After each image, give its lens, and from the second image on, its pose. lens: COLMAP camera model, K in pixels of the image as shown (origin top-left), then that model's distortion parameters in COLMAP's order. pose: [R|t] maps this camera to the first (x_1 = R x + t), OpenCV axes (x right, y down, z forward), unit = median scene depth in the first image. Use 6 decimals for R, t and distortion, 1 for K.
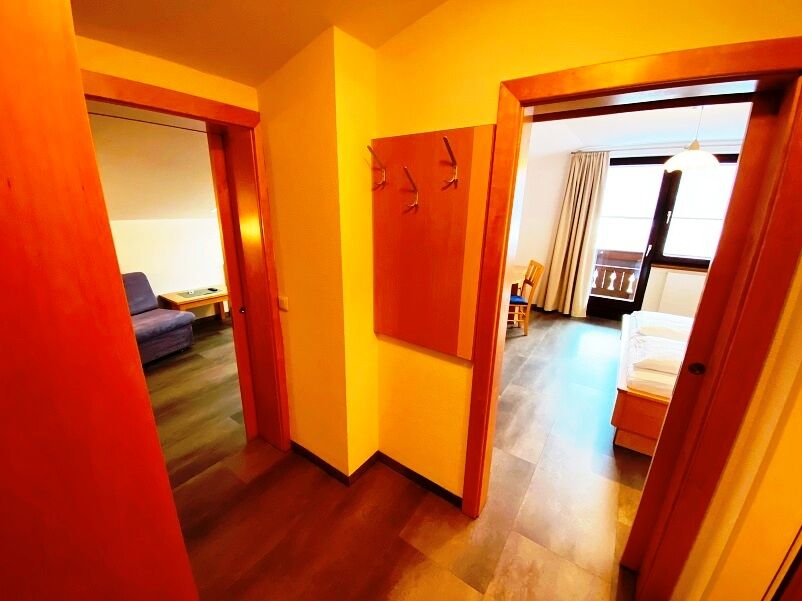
lens RADIAL K [[325.1, 0, 404.0], [0, 325.1, 303.4], [0, 0, 1]] dist [0.009134, -0.000018]
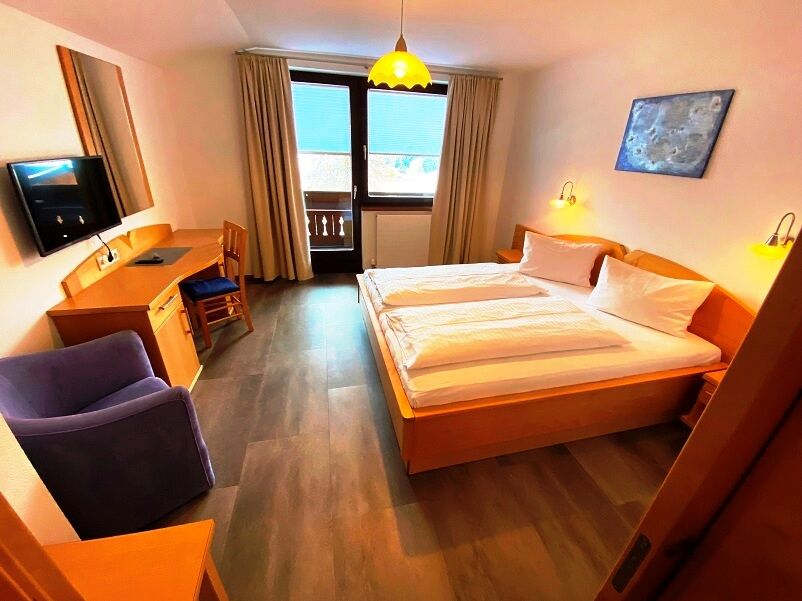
lens RADIAL K [[325.1, 0, 404.0], [0, 325.1, 303.4], [0, 0, 1]] dist [0.009134, -0.000018]
pose [[0.667871, -0.307735, 0.677678, 0.125173], [0.184773, 0.950569, 0.249556, -0.068247], [-0.720976, -0.041455, 0.691718, 0.254541]]
